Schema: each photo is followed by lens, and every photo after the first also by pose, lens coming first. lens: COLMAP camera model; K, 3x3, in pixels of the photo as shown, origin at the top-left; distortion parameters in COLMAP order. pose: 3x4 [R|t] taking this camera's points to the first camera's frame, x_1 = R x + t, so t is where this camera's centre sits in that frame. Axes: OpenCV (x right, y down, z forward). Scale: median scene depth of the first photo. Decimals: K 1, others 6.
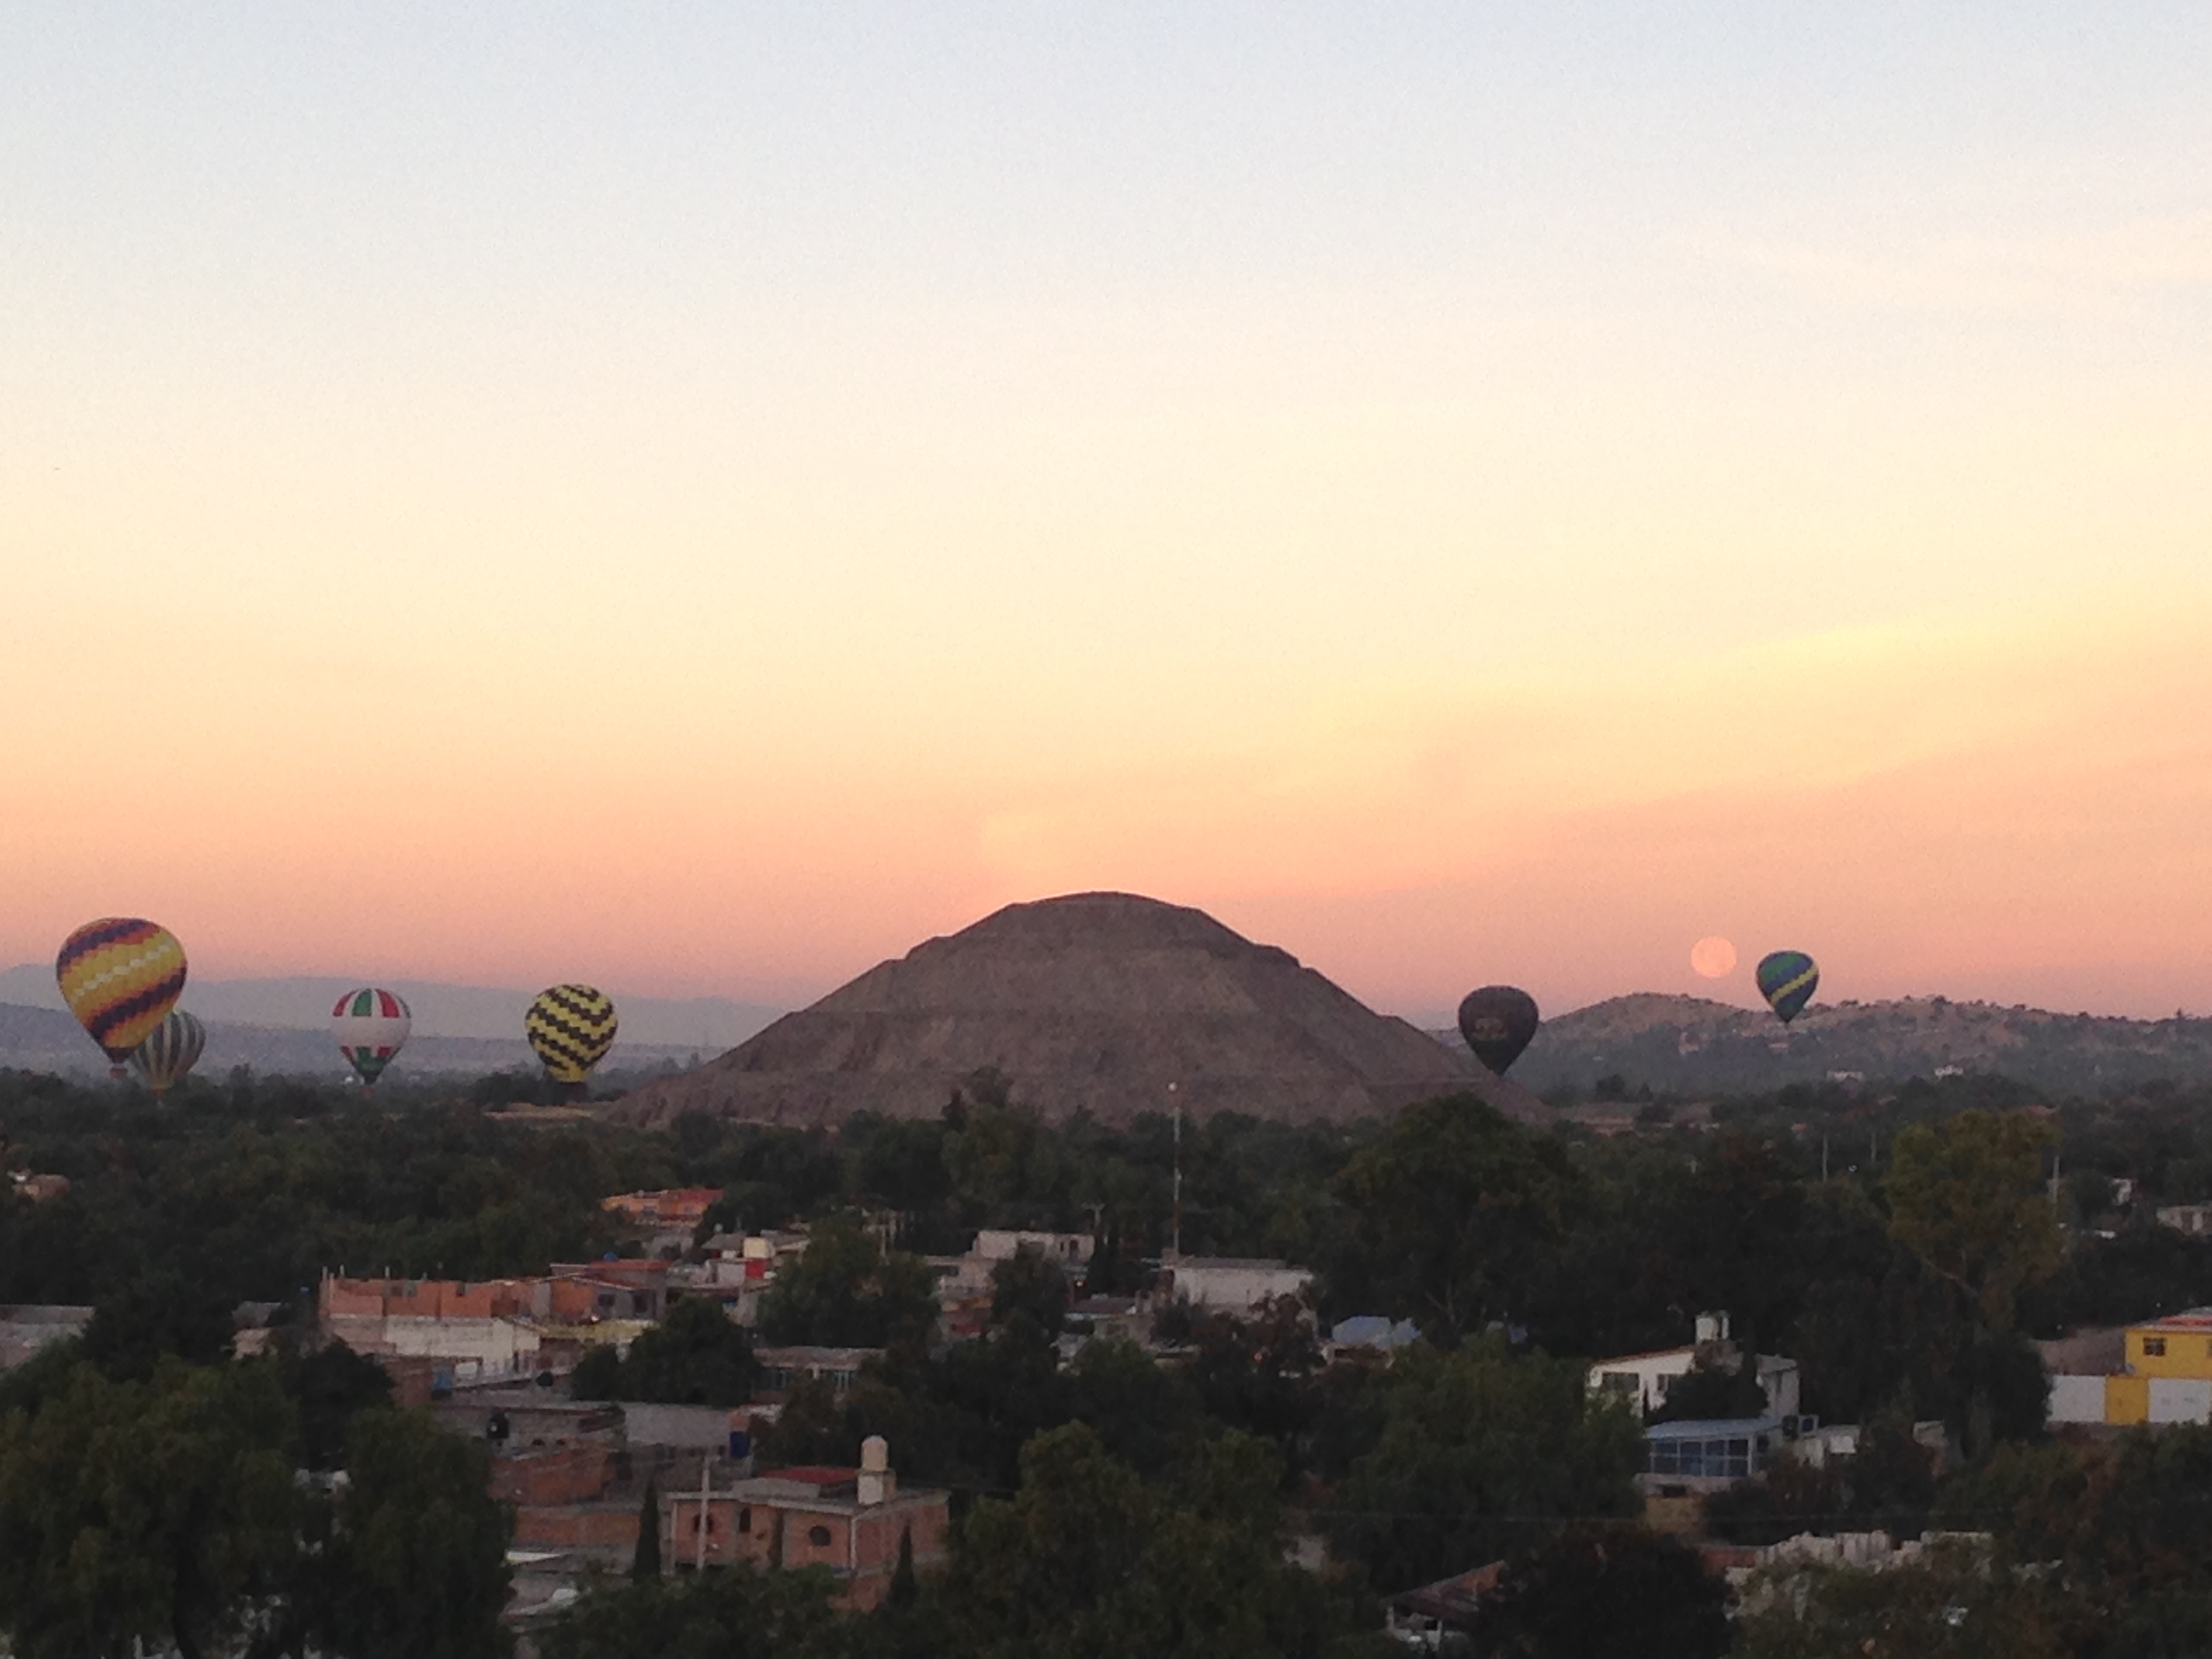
lens RADIAL K [[5348.2, 0, 1106.0], [0, 5348.2, 829.5], [0, 0, 1]] dist [0.013871, 0.303899]
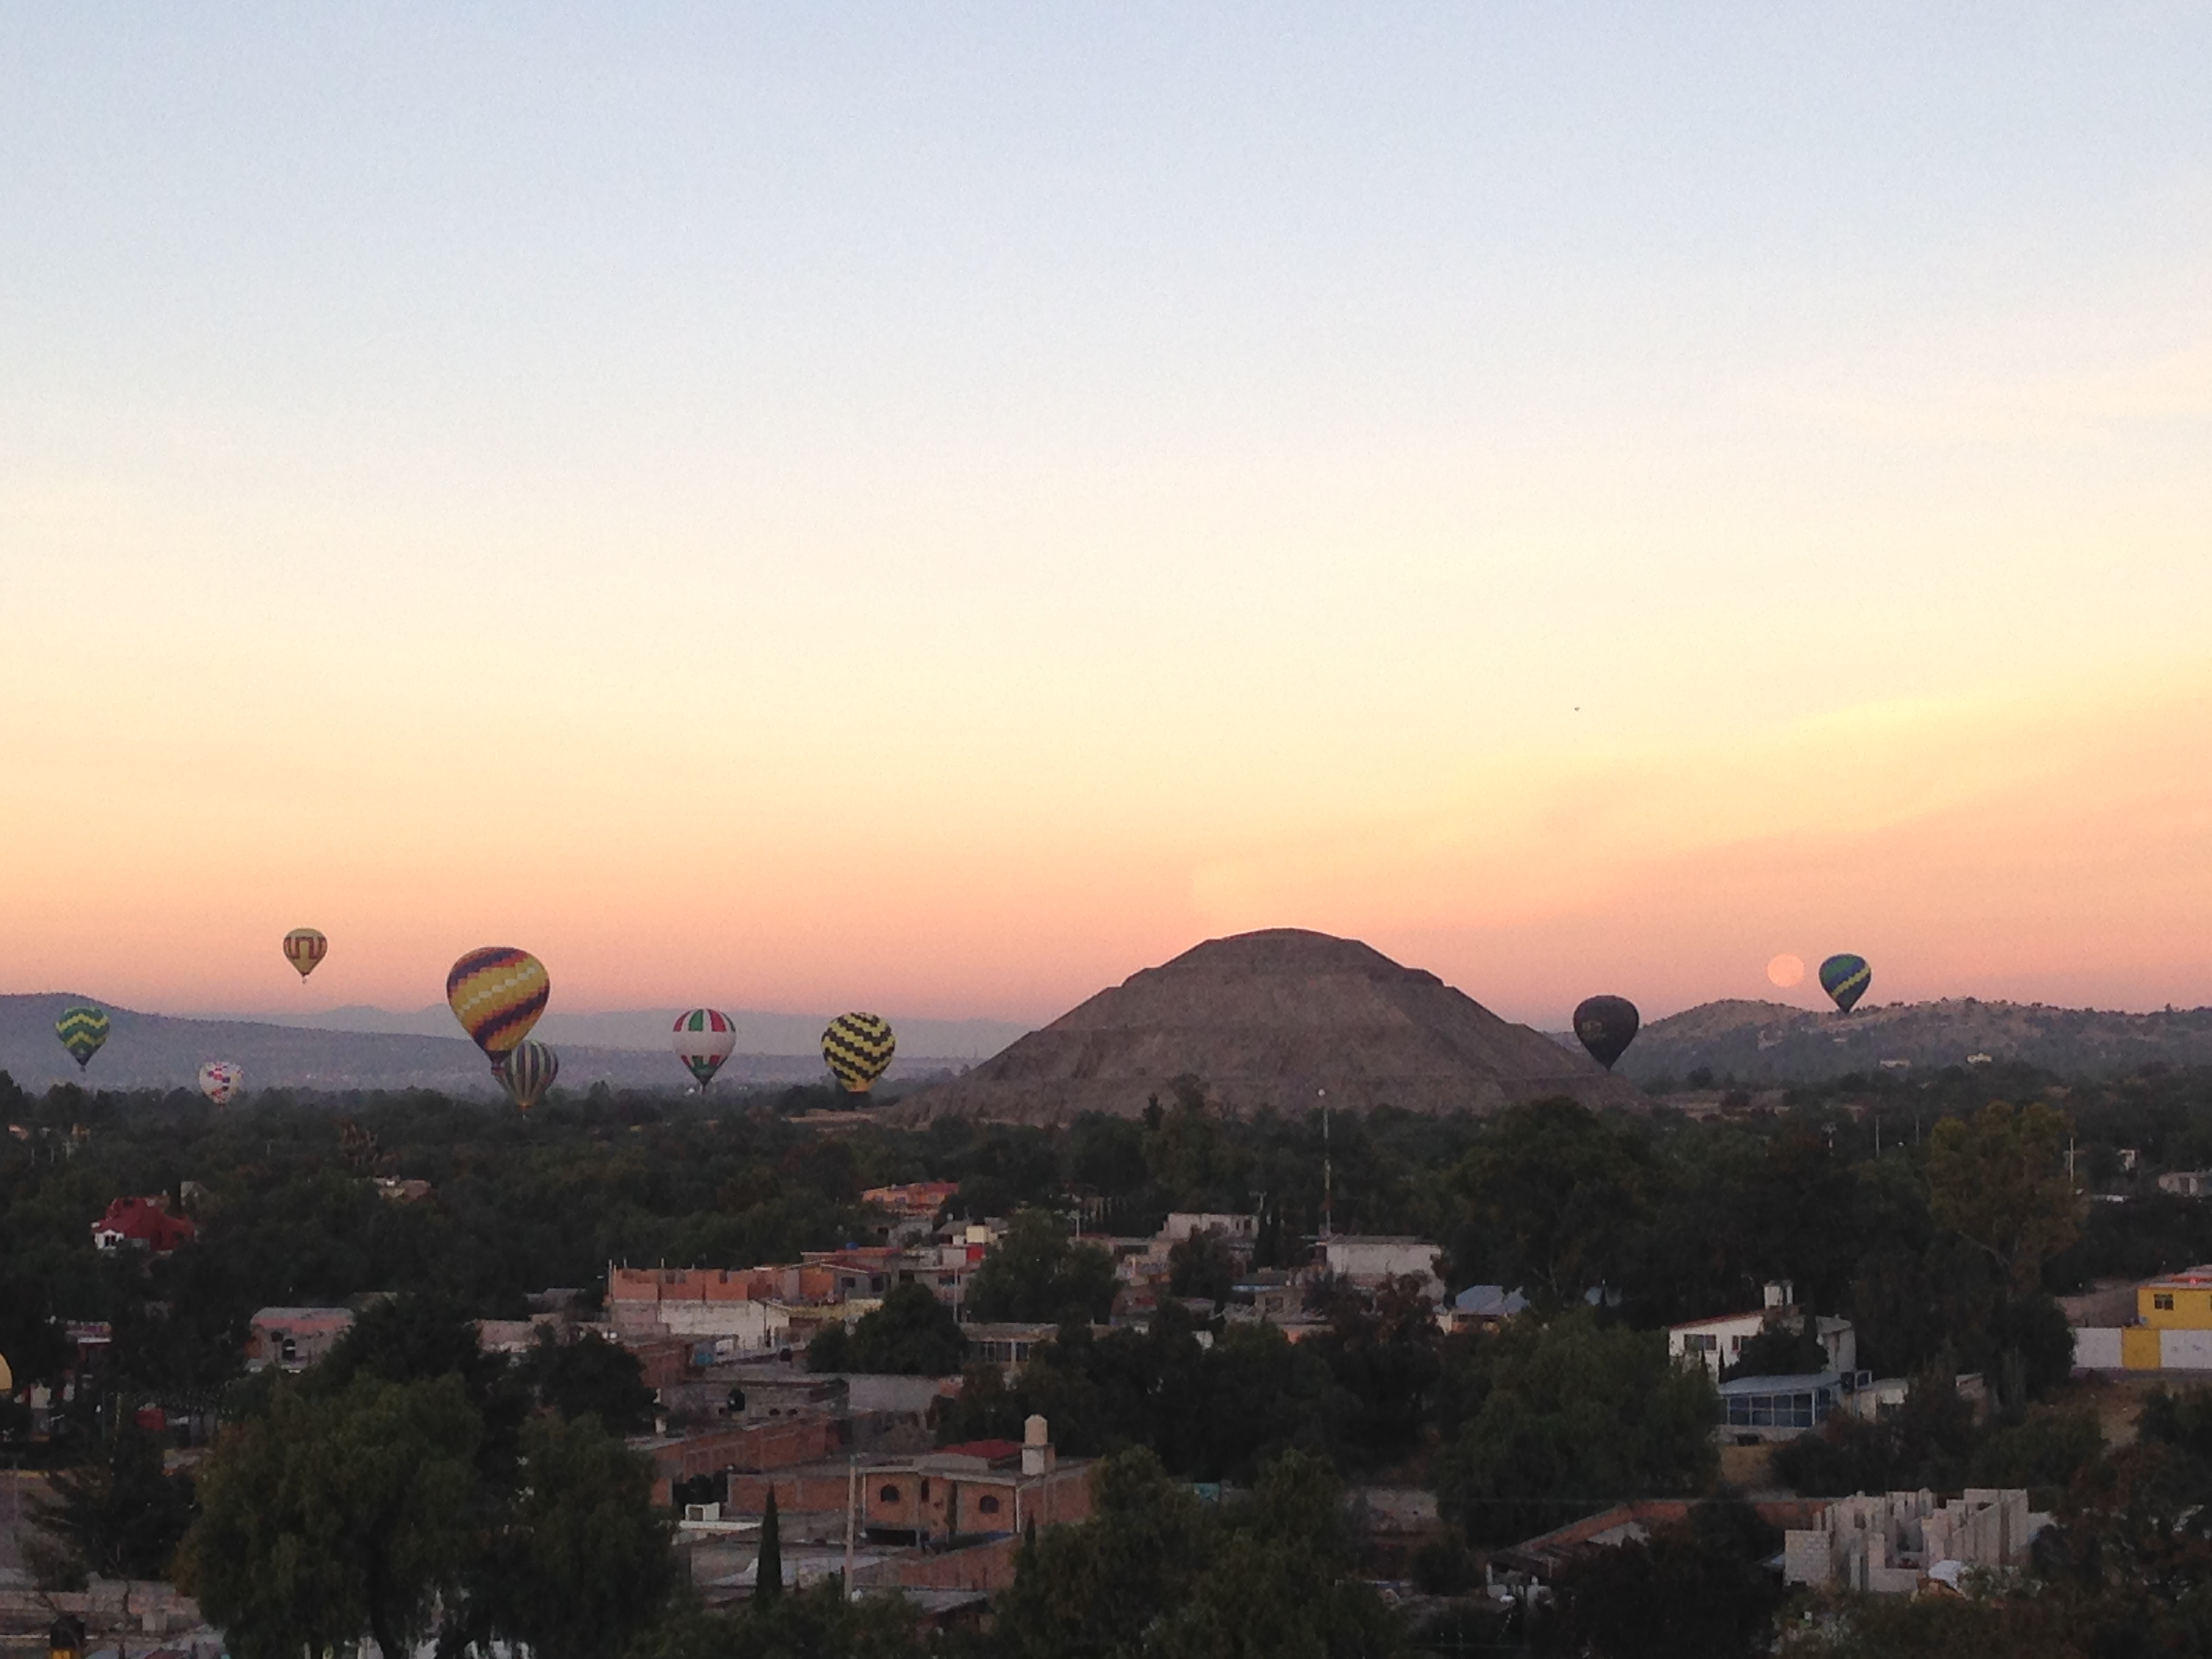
lens RADIAL K [[4271.6, 0, 1106.0], [0, 4271.6, 829.5], [0, 0, 1]] dist [0.053256, 0.256974]
pose [[0.998773, -0.023508, -0.043580, 0.007259], [0.022996, 0.999661, -0.012231, -0.000002], [0.043853, 0.011213, 0.998975, 0.044176]]
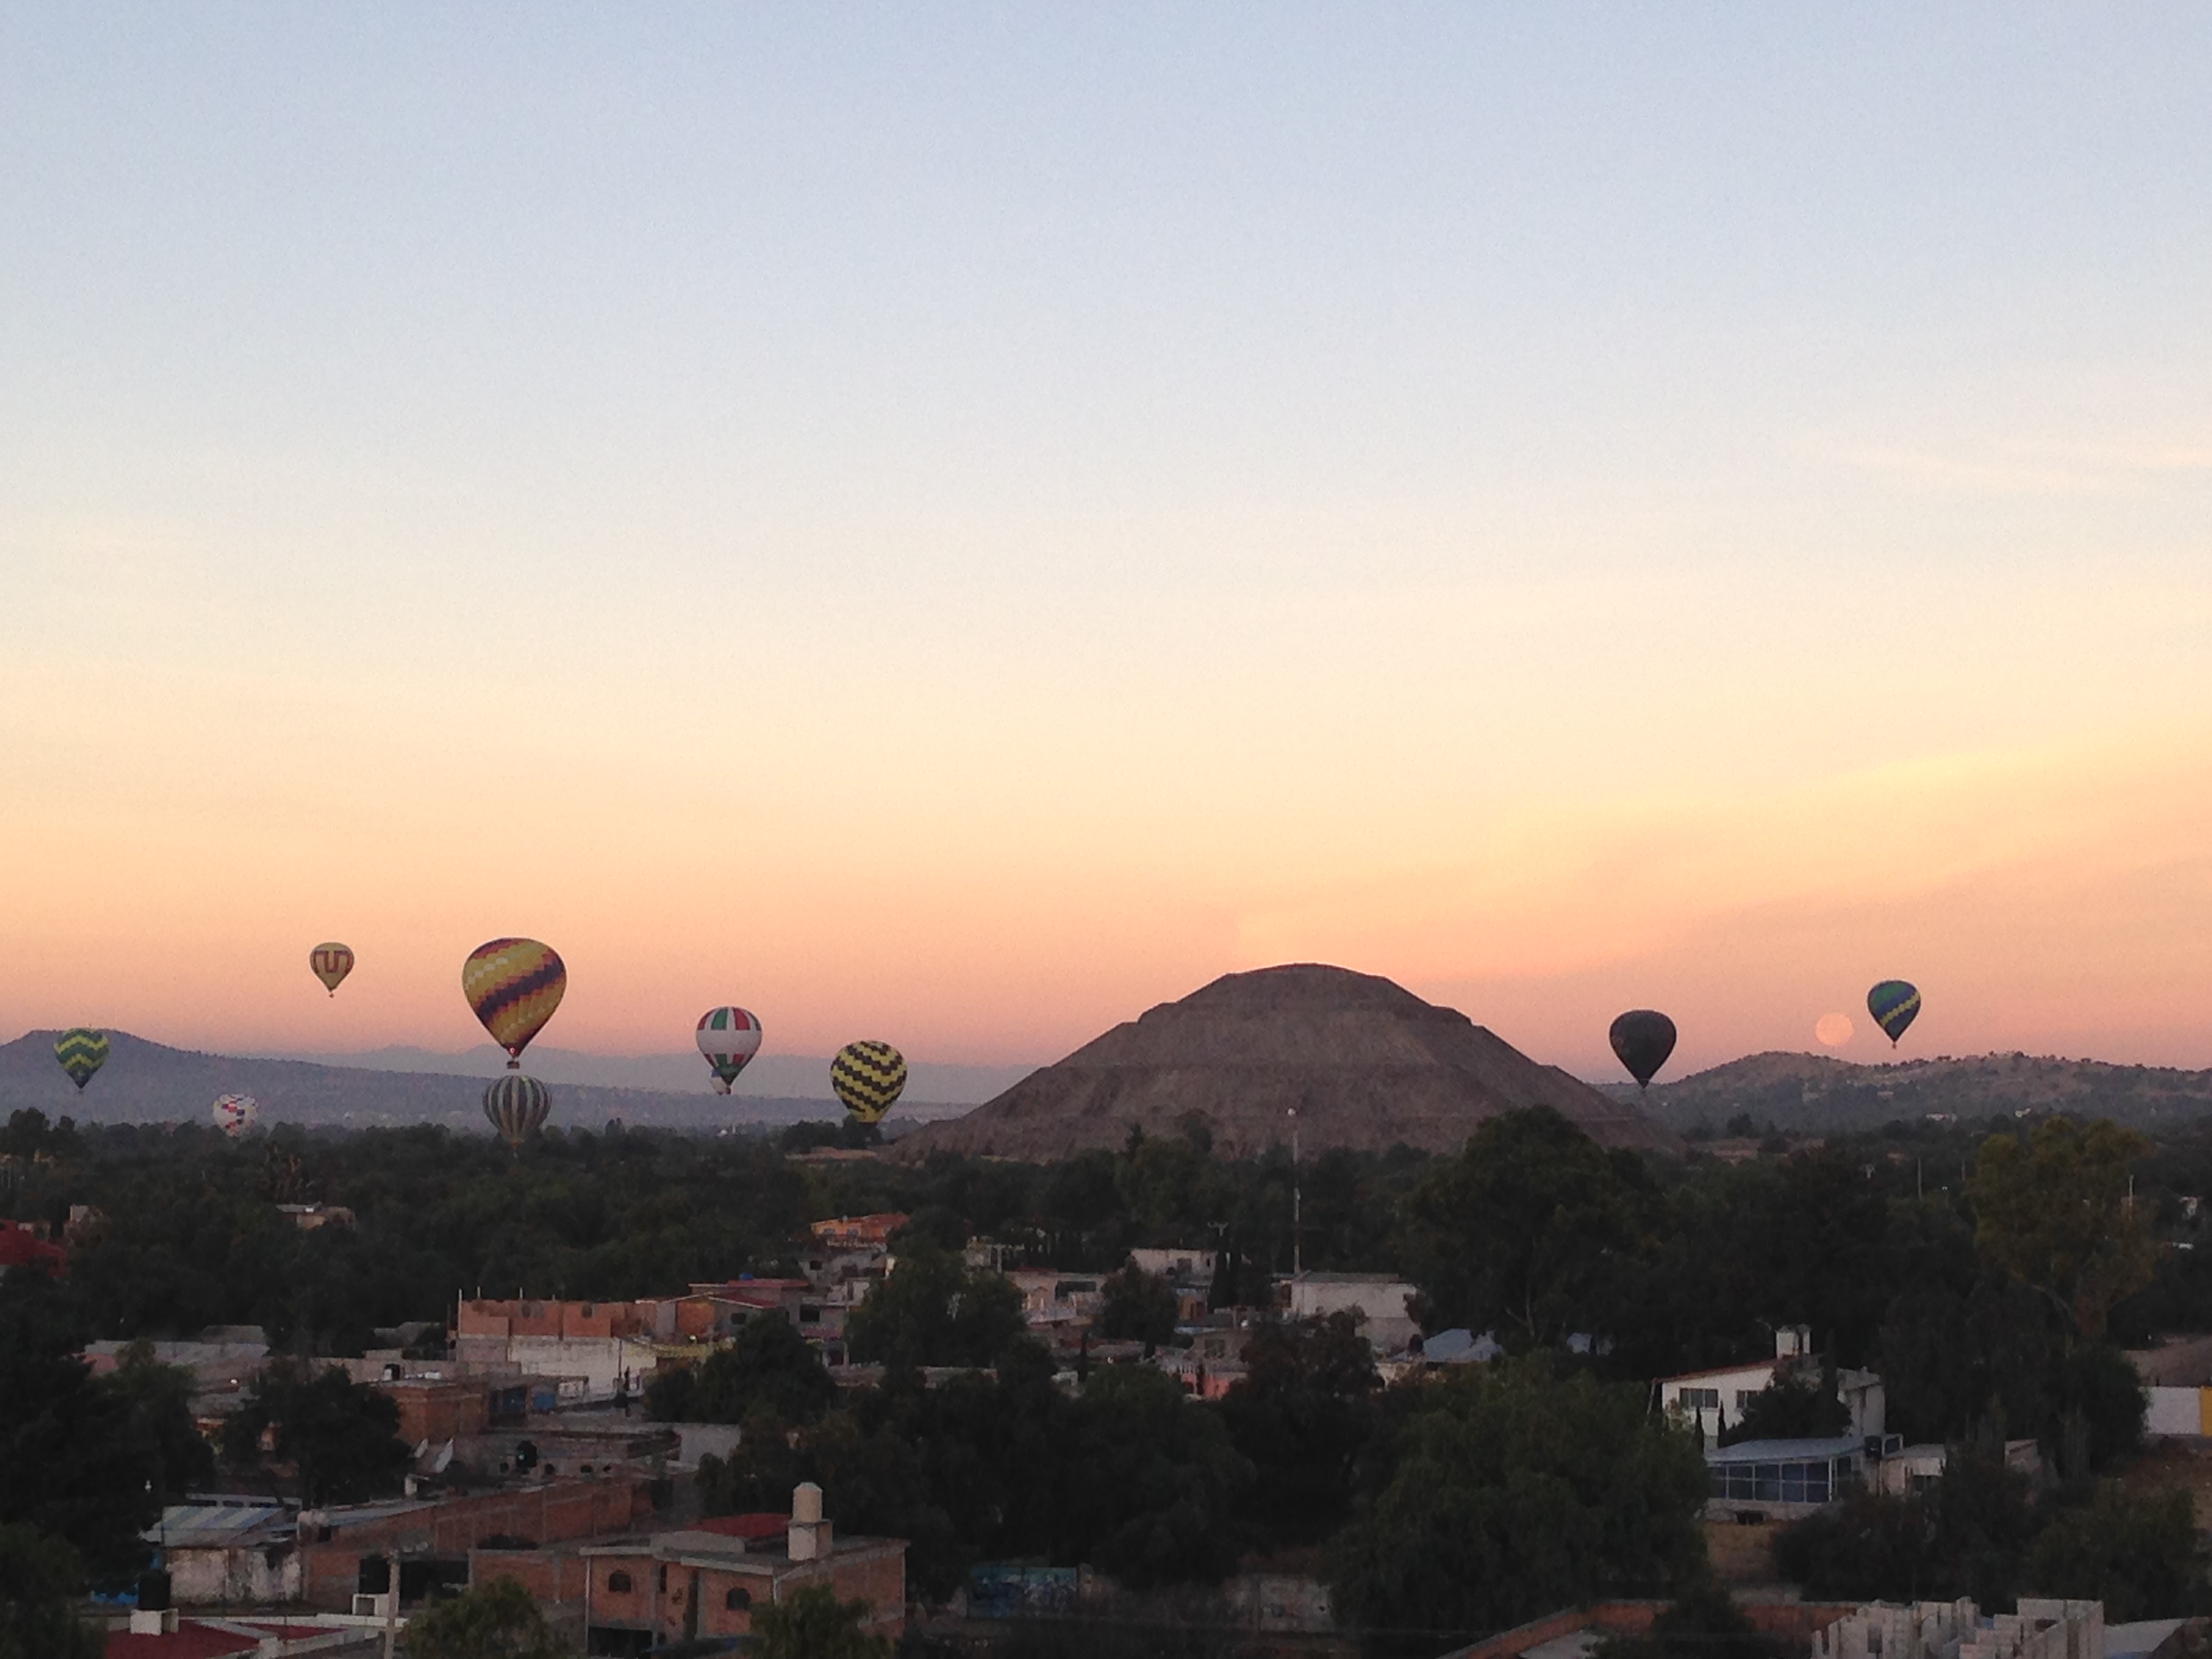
lens RADIAL K [[4271.6, 0, 1106.0], [0, 4271.6, 829.5], [0, 0, 1]] dist [0.053256, 0.256974]
pose [[0.998428, -0.013508, -0.054389, 0.022856], [0.012234, 0.999645, -0.023684, 0.011909], [0.054690, 0.022981, 0.998239, 0.151170]]
